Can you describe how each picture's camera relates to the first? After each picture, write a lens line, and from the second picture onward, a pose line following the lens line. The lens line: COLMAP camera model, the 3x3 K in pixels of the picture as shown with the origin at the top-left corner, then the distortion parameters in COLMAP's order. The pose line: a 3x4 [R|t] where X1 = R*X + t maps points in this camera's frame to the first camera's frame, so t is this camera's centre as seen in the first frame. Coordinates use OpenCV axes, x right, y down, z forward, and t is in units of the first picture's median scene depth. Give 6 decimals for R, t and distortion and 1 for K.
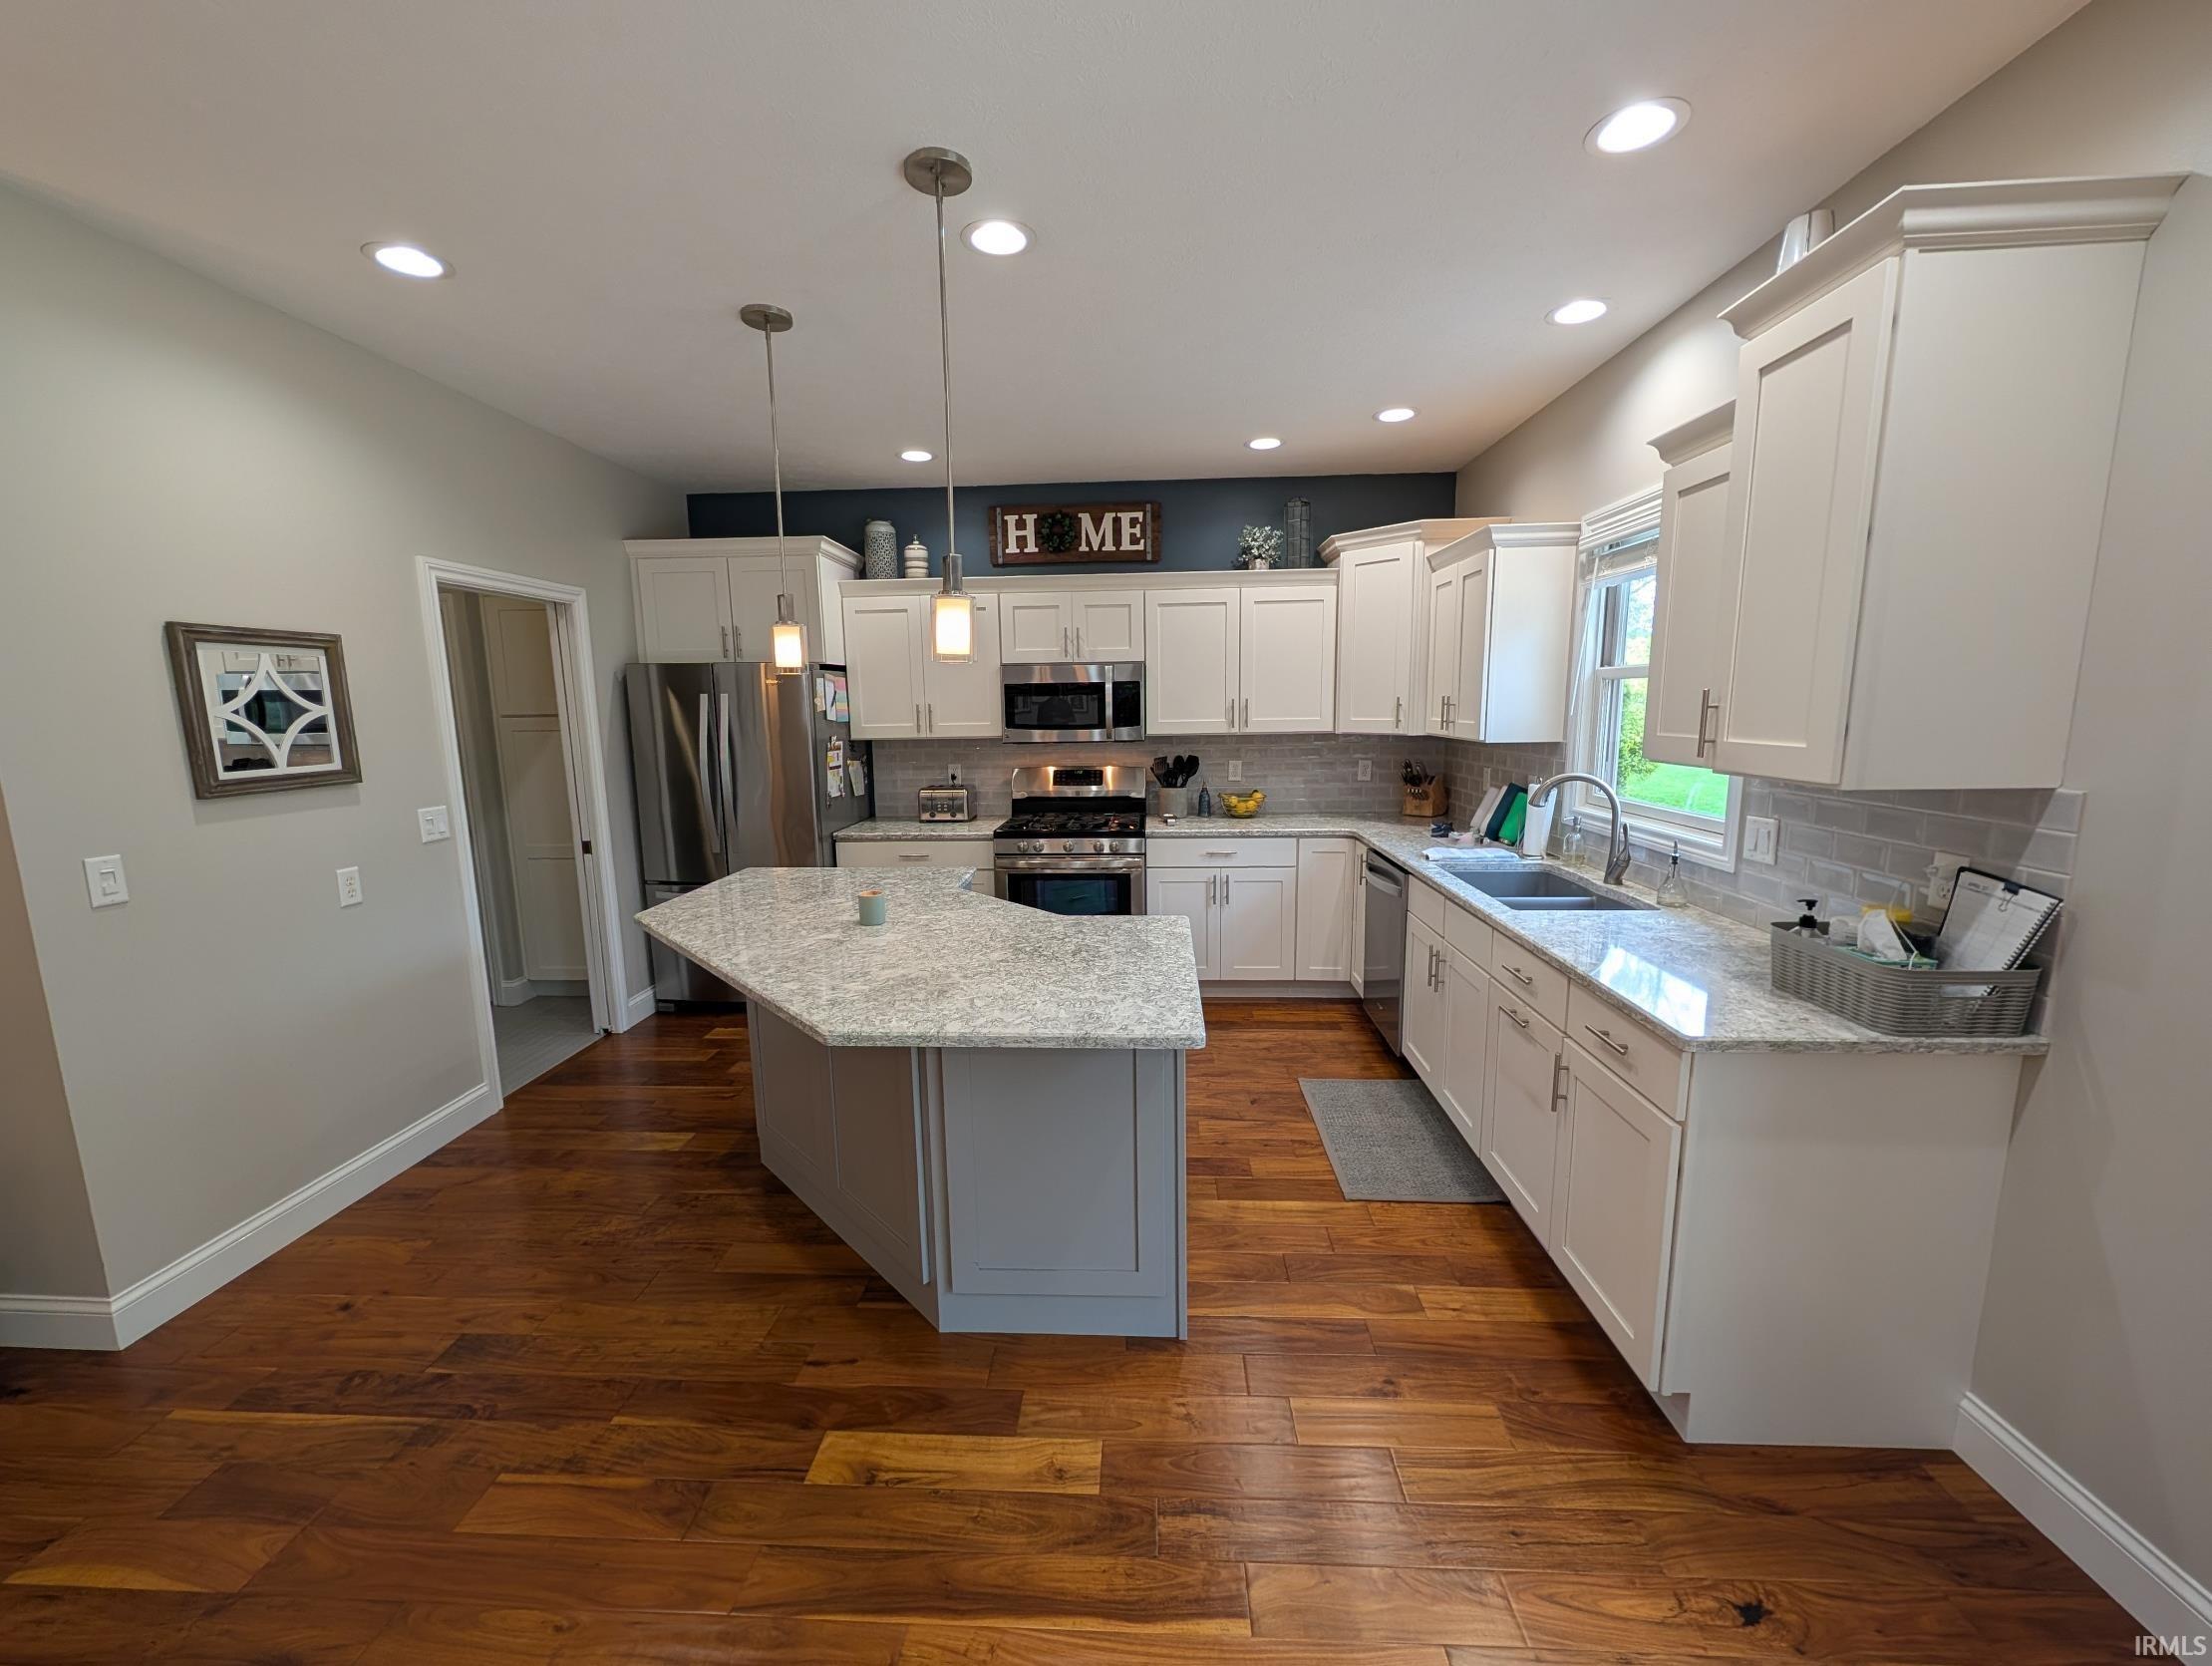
lens RADIAL K [[856.3, 0, 1095.9], [0, 856.3, 836.0], [0, 0, 1]] dist [0.001469, -0.000408]
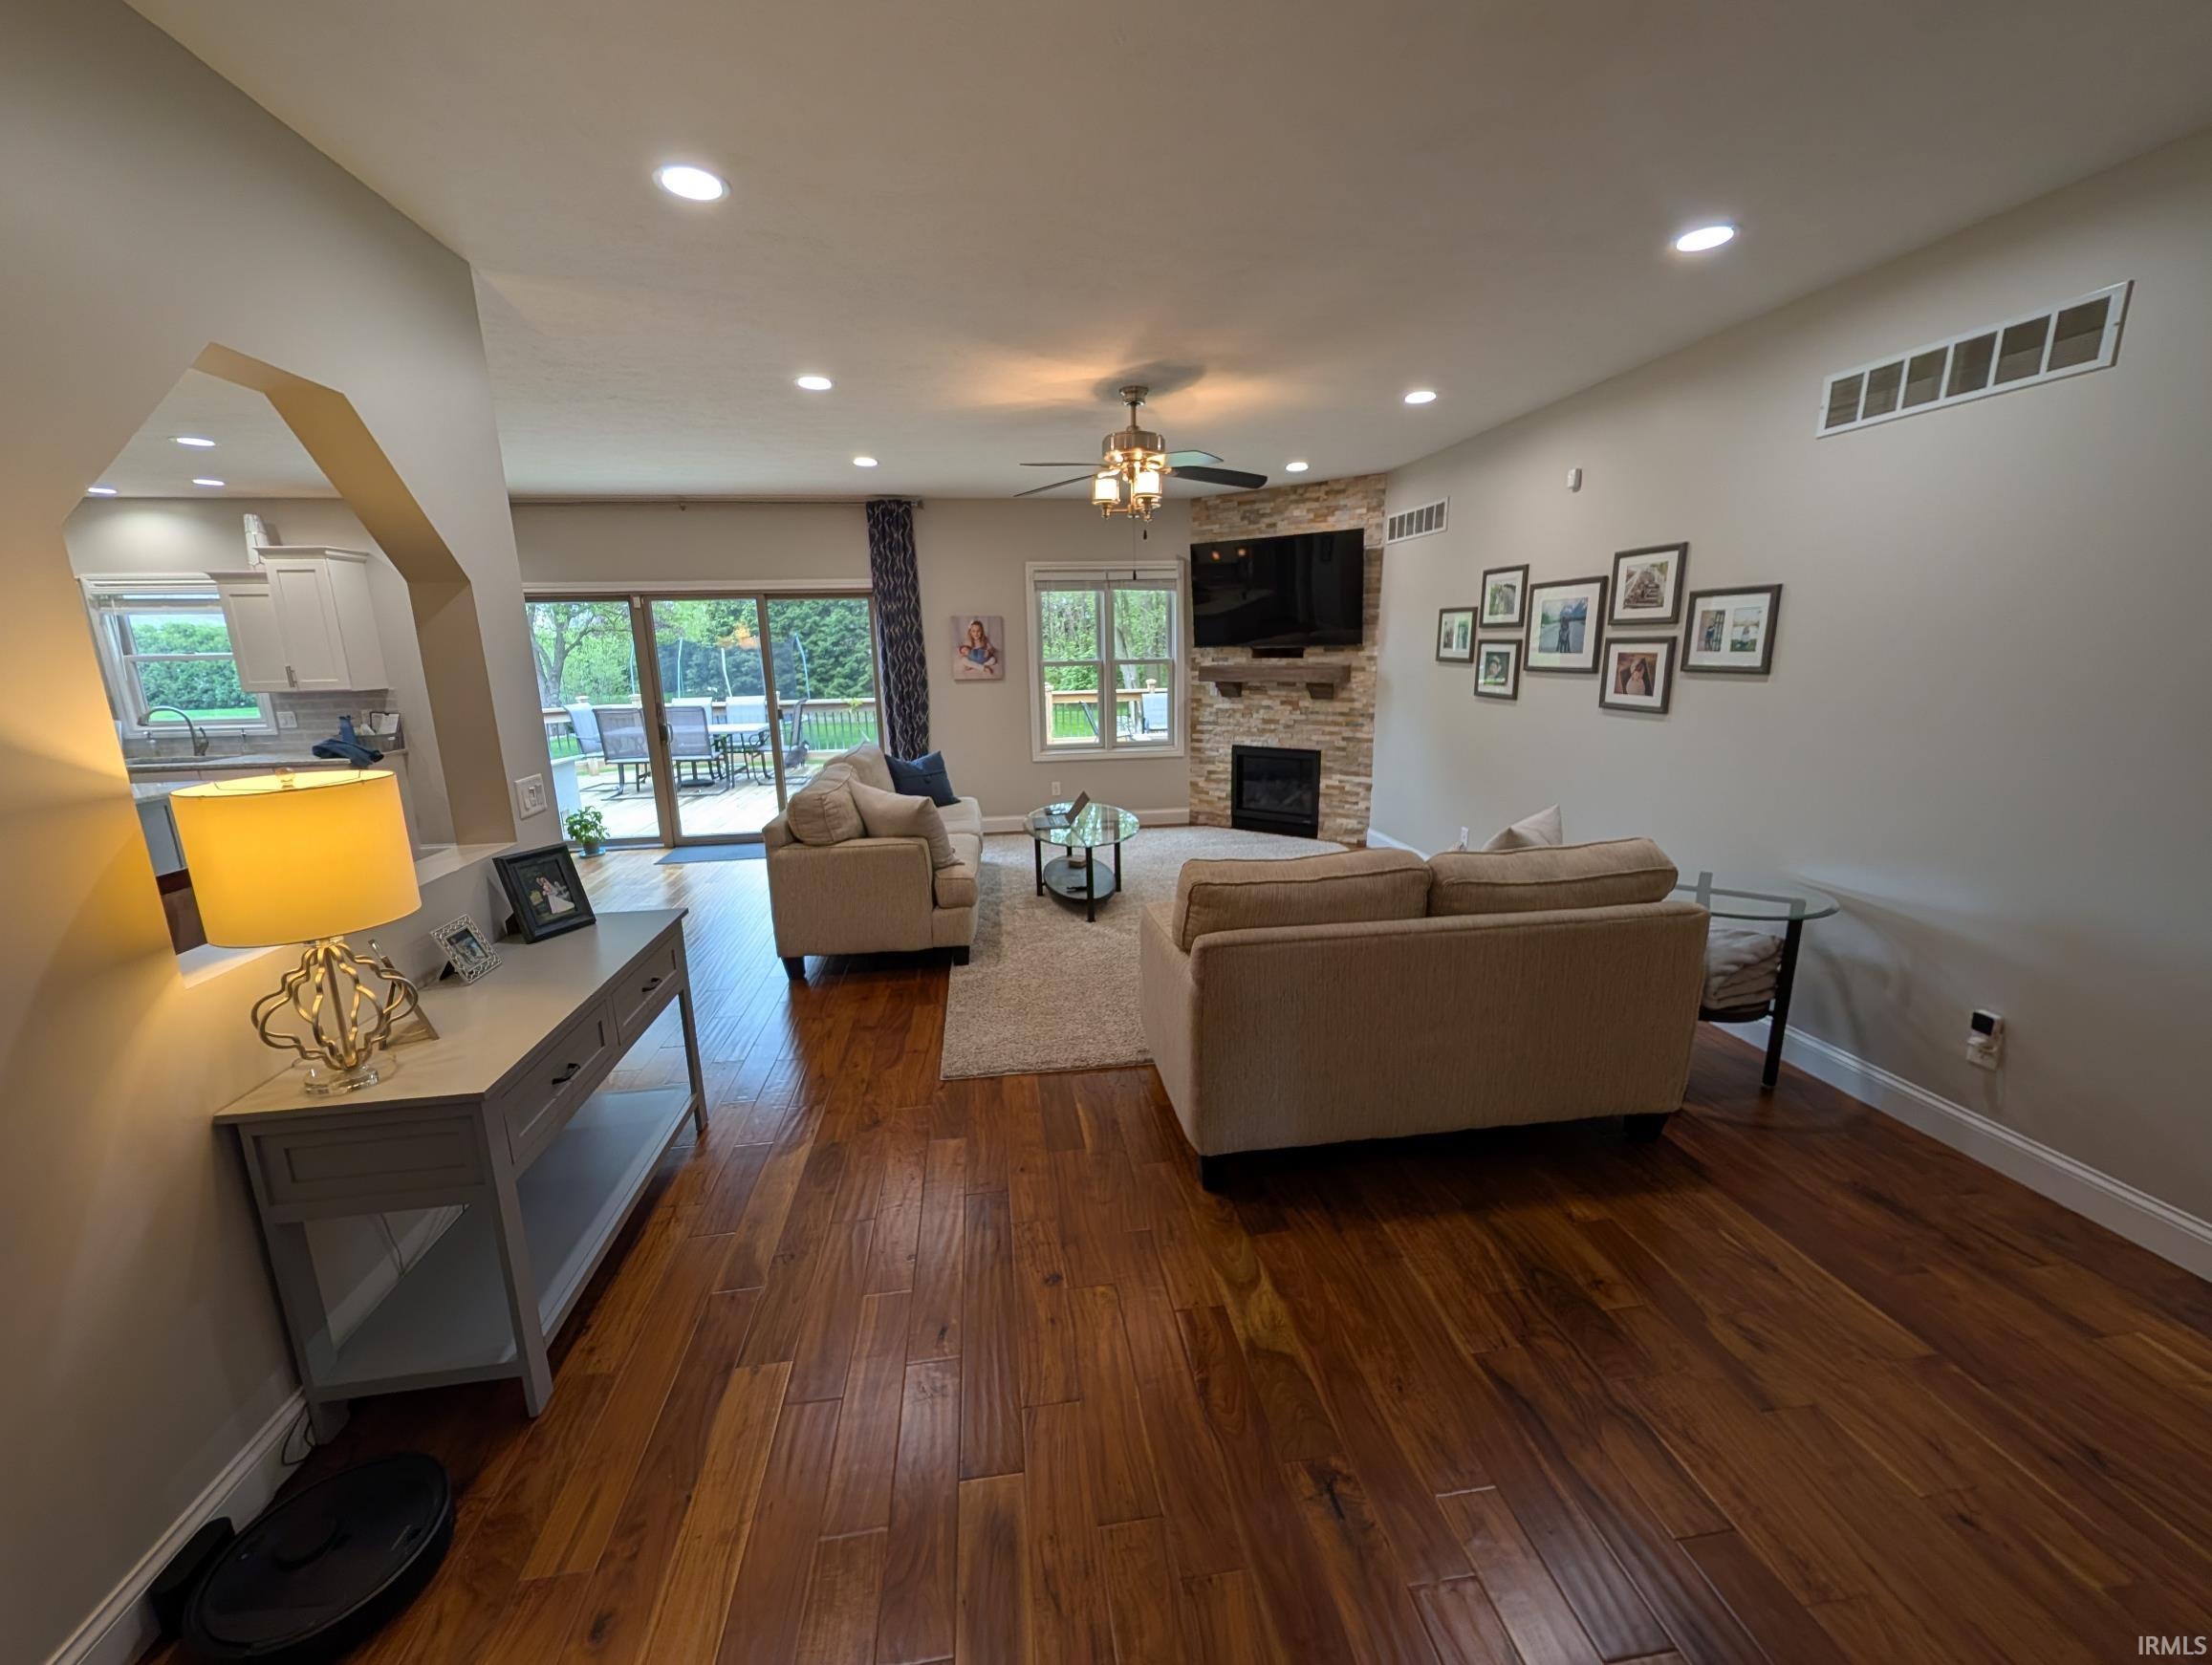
lens RADIAL K [[856.1, 0, 1101.0], [0, 856.1, 835.0], [0, 0, 1]] dist [0.001469, -0.000408]
pose [[-0.187919, -0.196441, 0.962340, -1.954758], [0.174863, 0.957451, 0.229589, 0.146547], [-0.966493, 0.211422, -0.145573, -0.847361]]
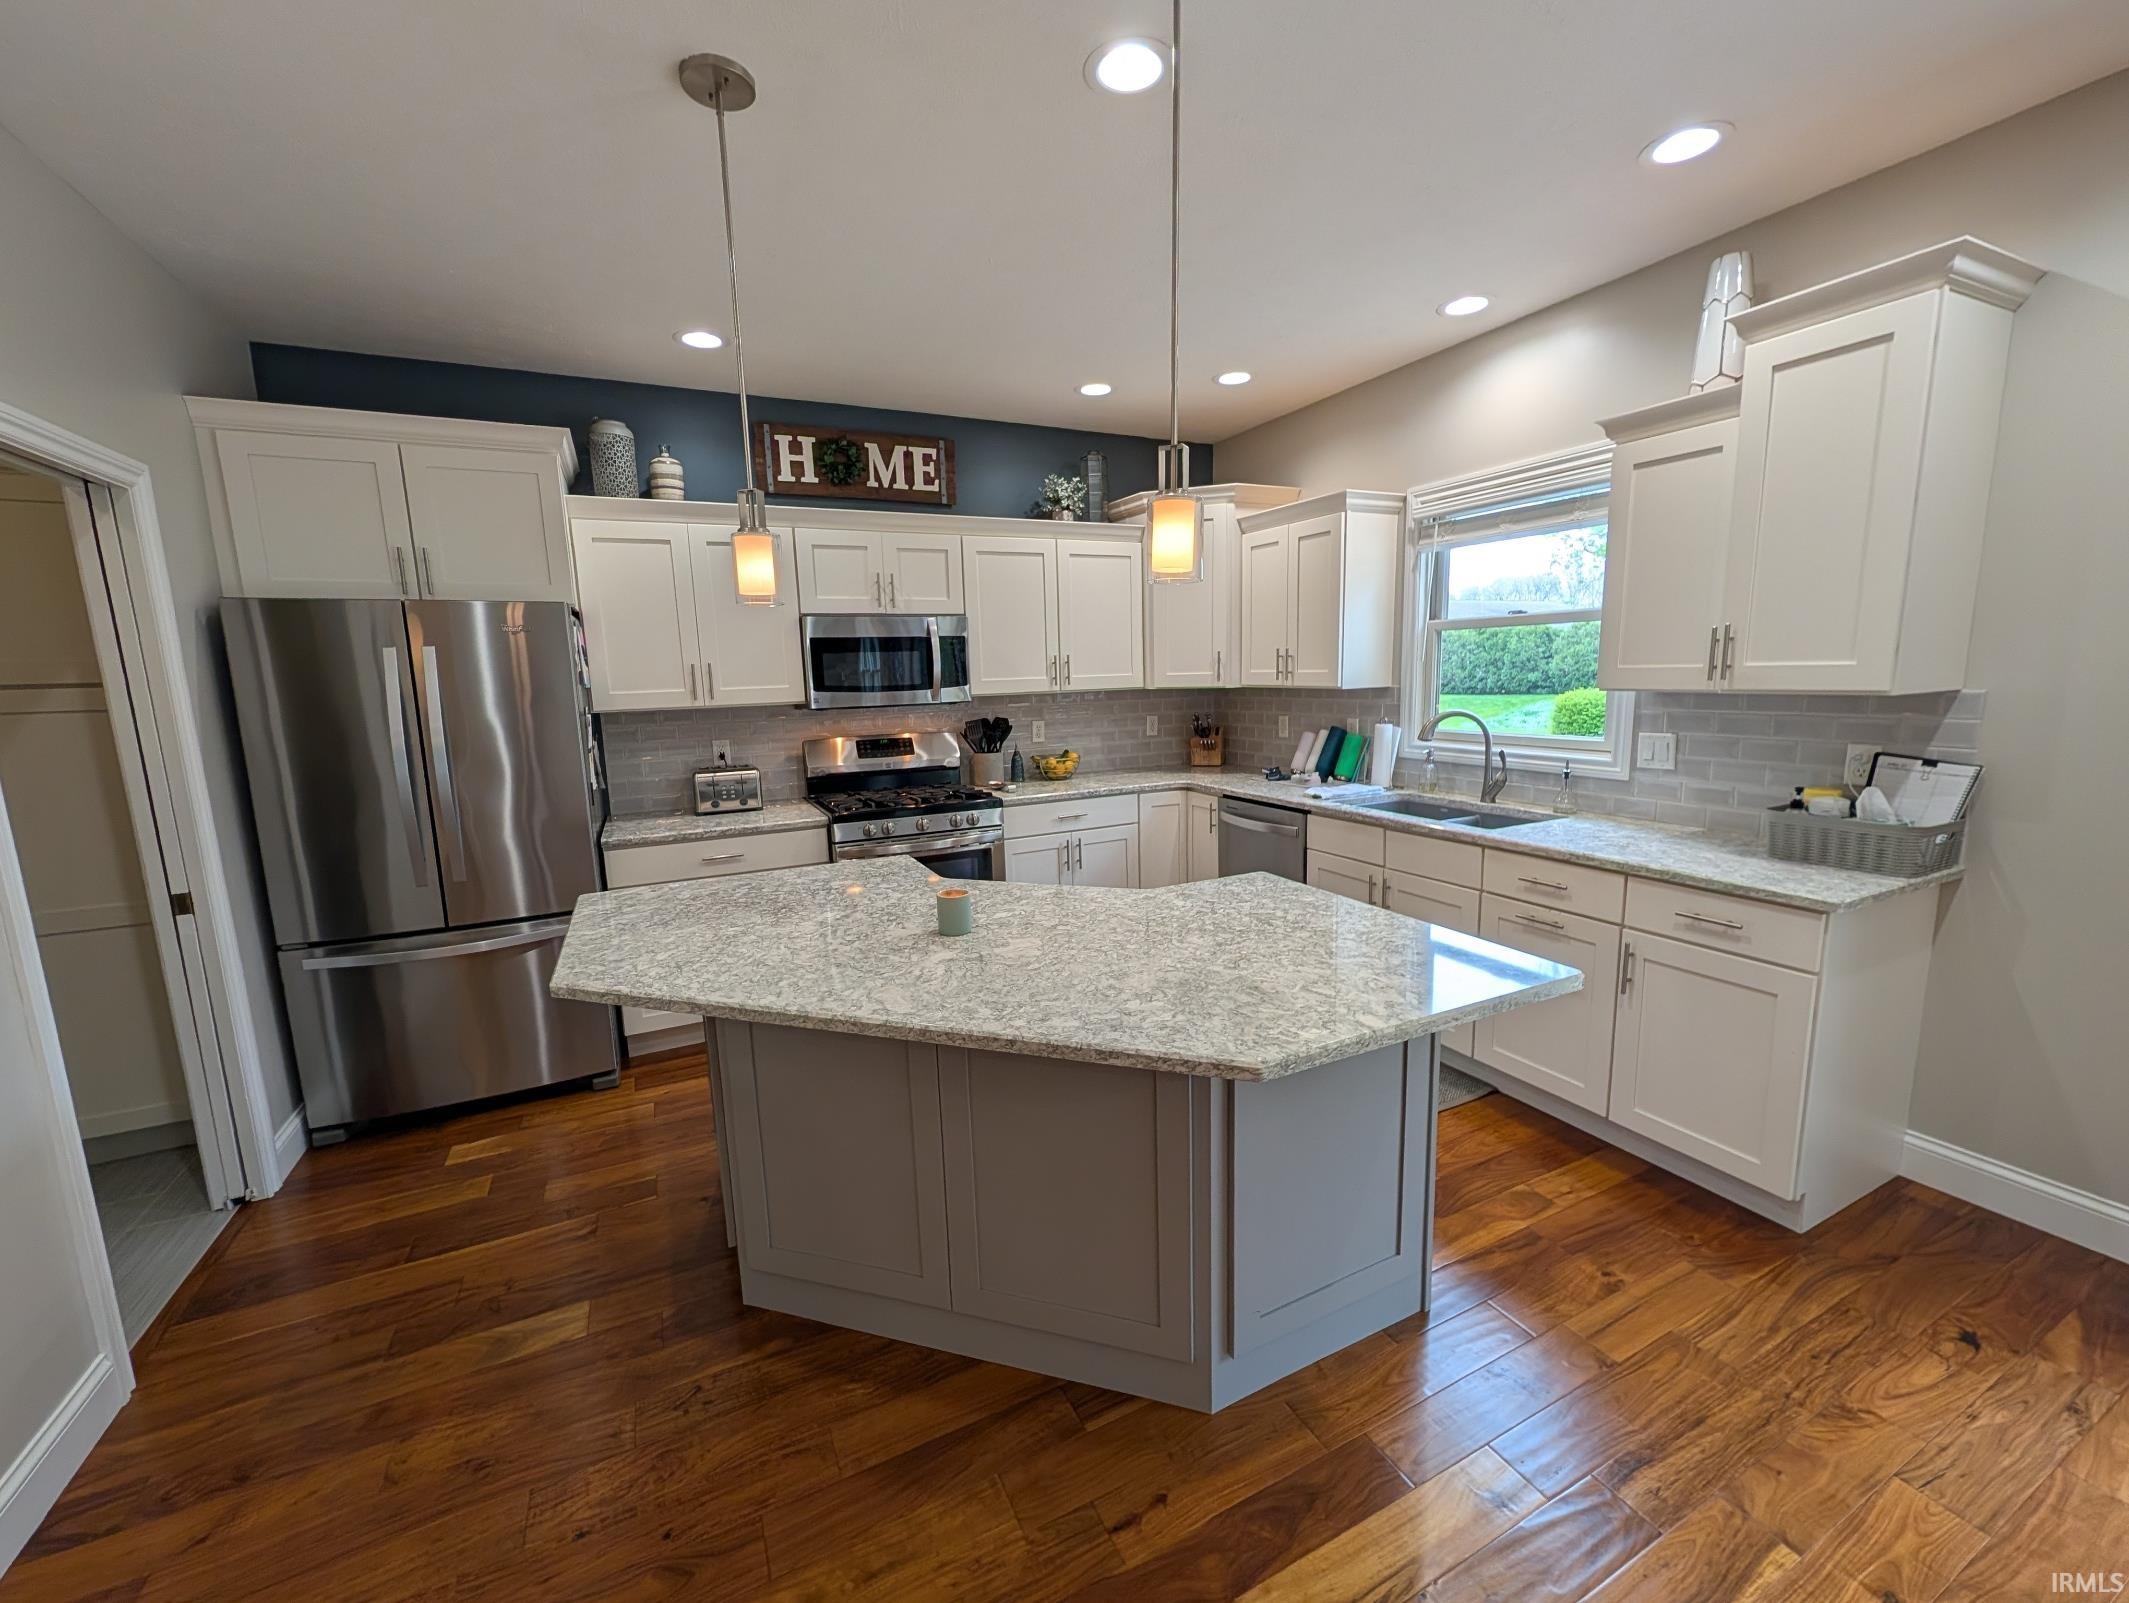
lens RADIAL K [[855.4, 0, 1064.0], [0, 855.4, 805.8], [0, 0, 1]] dist [0.000219, 0.000429]
pose [[0.871286, -0.086632, 0.483070, -0.469294], [0.090245, 0.995794, 0.015813, -0.011070], [-0.482408, 0.029817, 0.875439, 0.253763]]
